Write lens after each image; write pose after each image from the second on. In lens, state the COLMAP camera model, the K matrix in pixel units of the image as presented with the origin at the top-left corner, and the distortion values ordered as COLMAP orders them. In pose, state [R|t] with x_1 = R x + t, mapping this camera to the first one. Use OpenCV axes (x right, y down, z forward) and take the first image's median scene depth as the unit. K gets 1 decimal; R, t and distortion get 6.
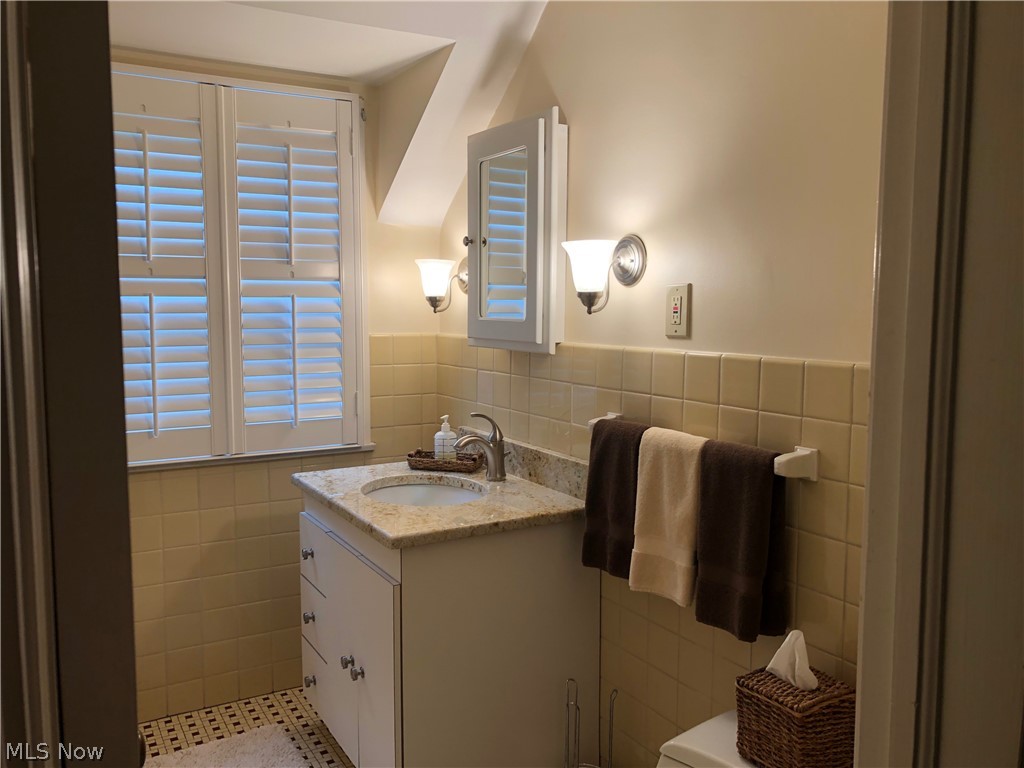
lens RADIAL K [[836.9, 0, 507.5], [0, 836.9, 381.8], [0, 0, 1]] dist [0.016347, -0.006790]
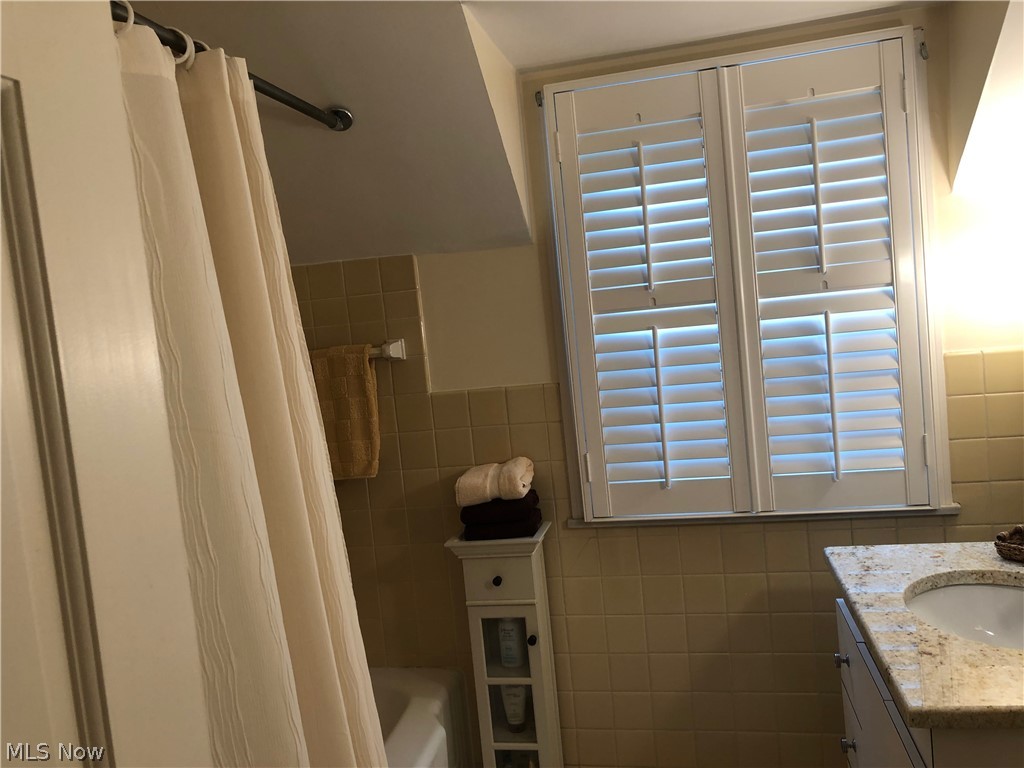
lens RADIAL K [[836.9, 0, 507.5], [0, 836.9, 381.8], [0, 0, 1]] dist [0.016347, -0.006790]
pose [[0.738919, -0.026137, -0.673287, 0.046921], [0.031352, 0.999499, -0.004392, -0.044421], [0.673064, -0.017863, 0.739369, 0.230151]]
